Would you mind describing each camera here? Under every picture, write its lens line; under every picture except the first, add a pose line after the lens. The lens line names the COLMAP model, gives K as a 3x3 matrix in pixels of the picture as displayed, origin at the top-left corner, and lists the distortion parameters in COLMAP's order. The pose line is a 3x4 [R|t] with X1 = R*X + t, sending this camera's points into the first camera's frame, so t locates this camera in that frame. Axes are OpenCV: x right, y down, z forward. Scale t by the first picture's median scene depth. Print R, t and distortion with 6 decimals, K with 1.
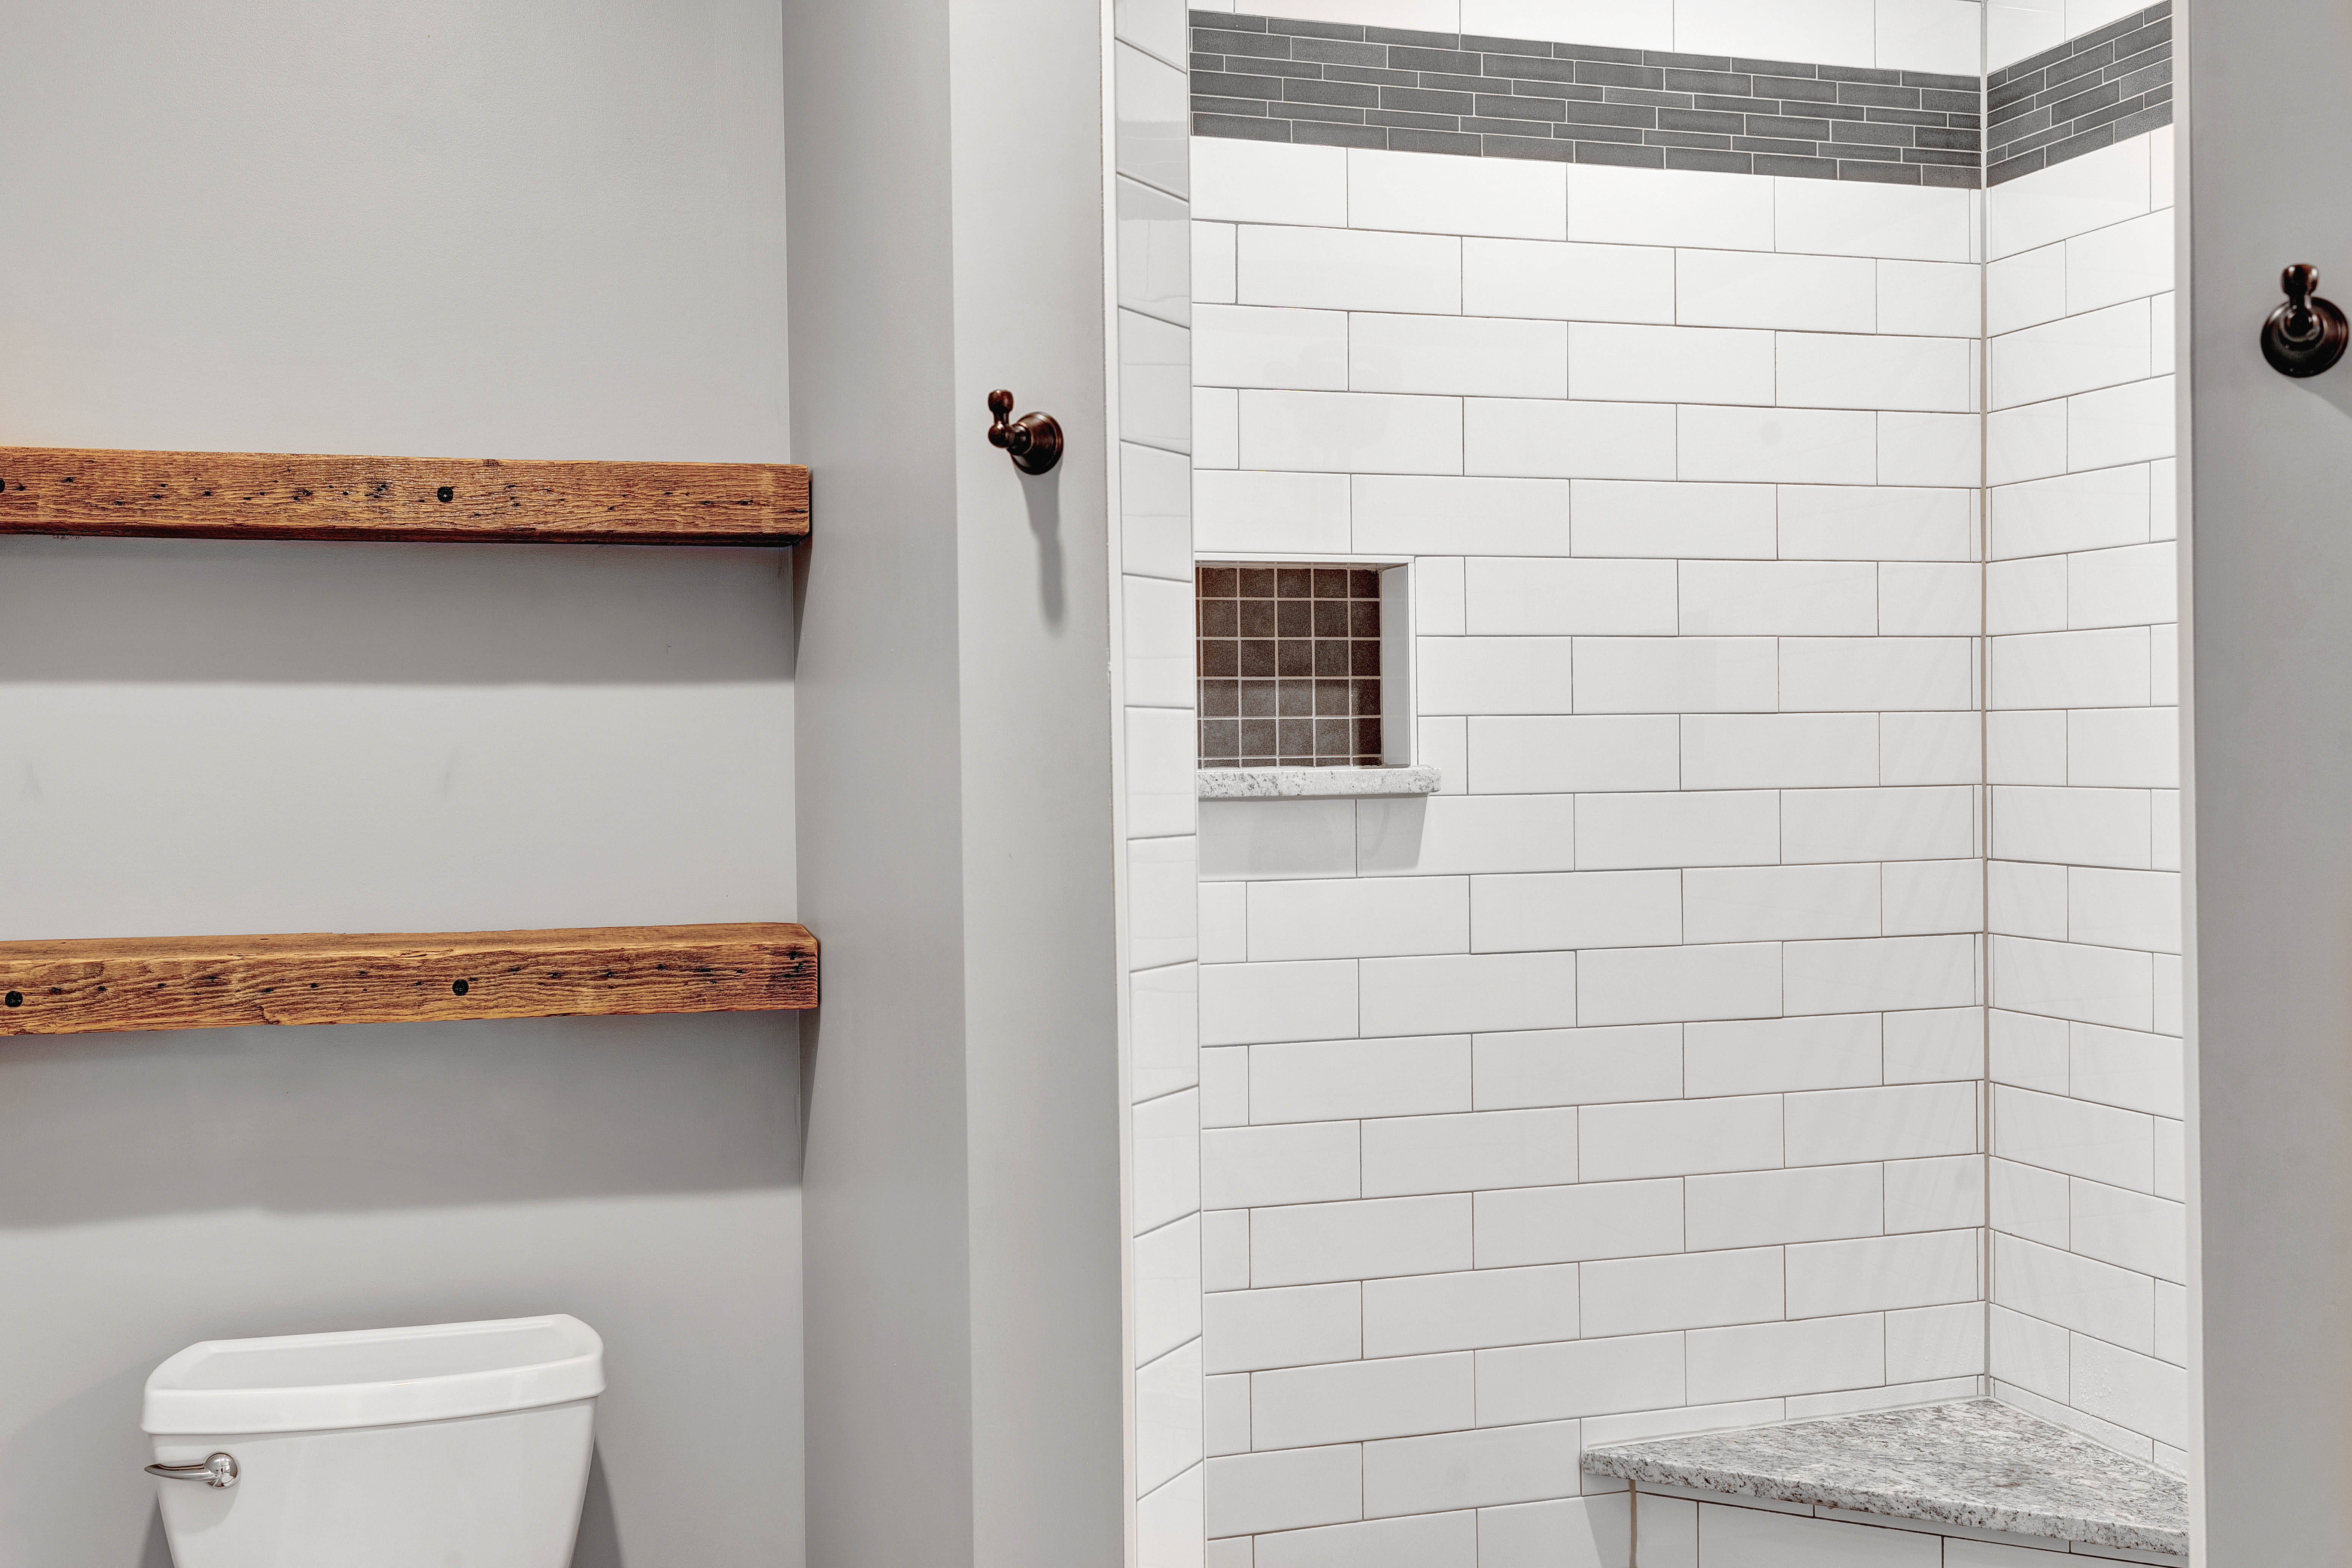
lens RADIAL K [[2341.4, 0, 1176.0], [0, 2341.4, 784.0], [0, 0, 1]] dist [0.001794, 0.006150]
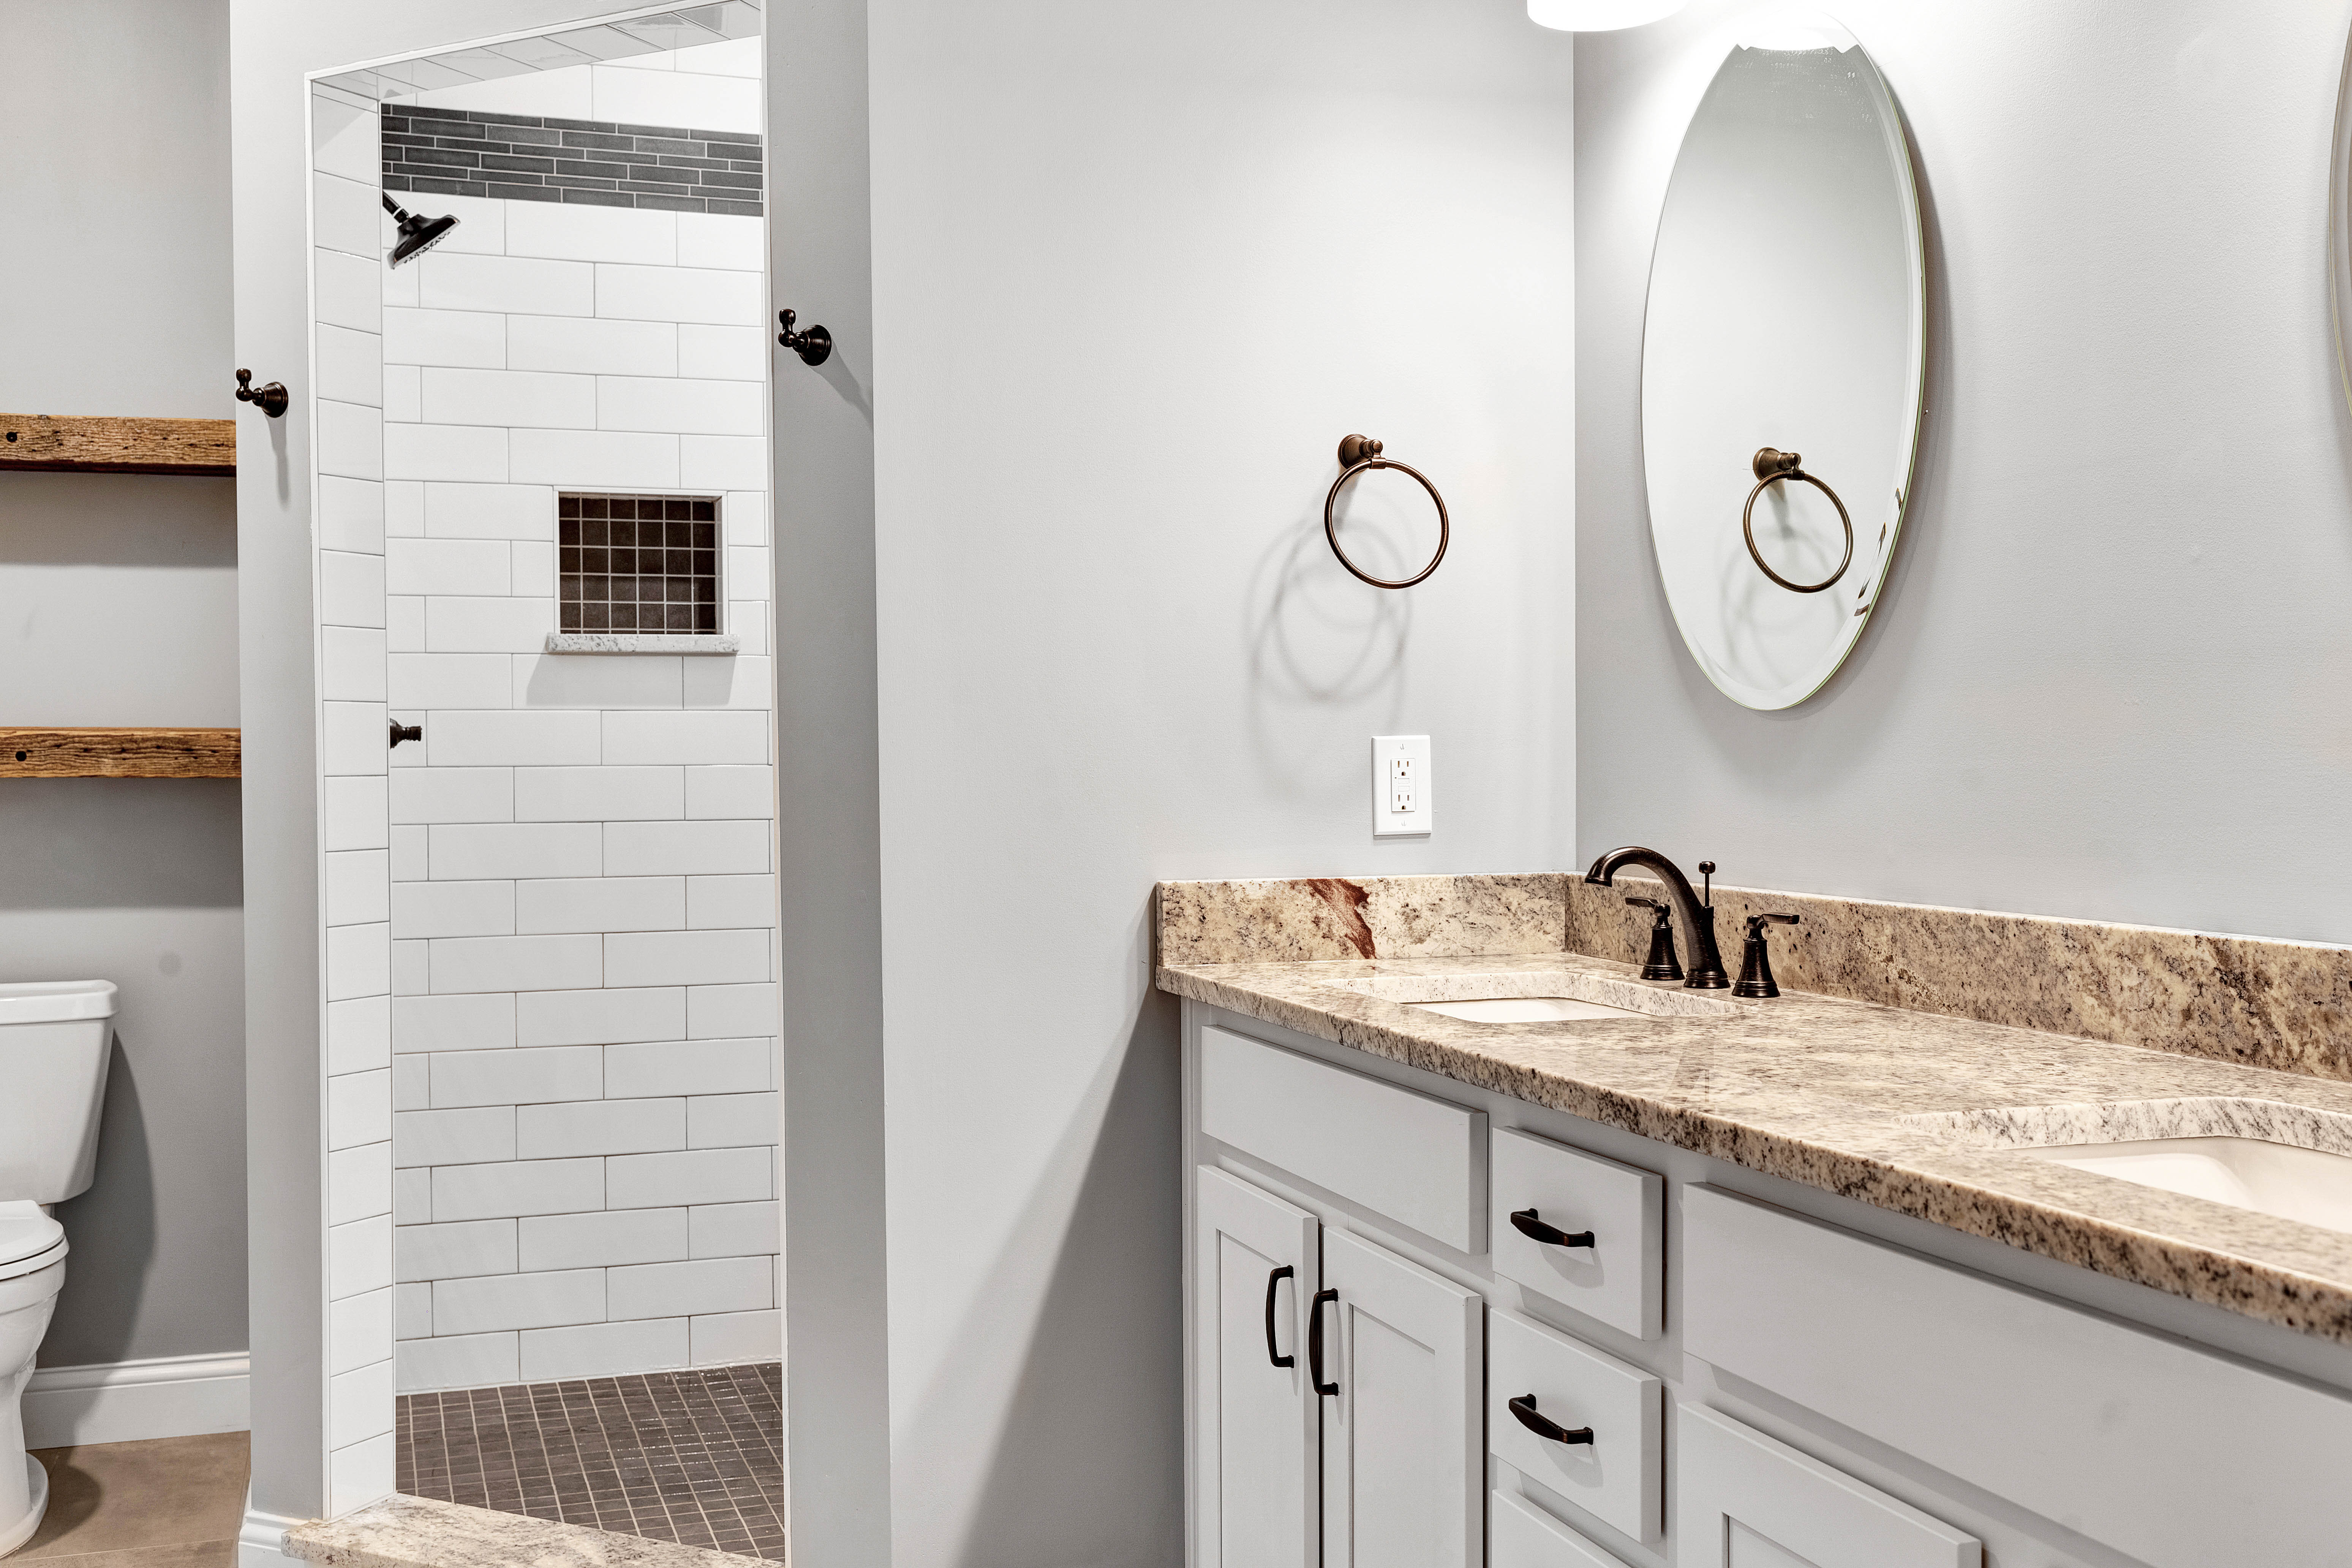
lens RADIAL K [[2341.4, 0, 1176.0], [0, 2341.4, 784.0], [0, 0, 1]] dist [0.001794, 0.006150]
pose [[0.999915, 0.005857, 0.011644, 0.426650], [-0.005835, 0.999981, -0.001887, 0.100862], [-0.011655, 0.001819, 0.999930, -0.540403]]
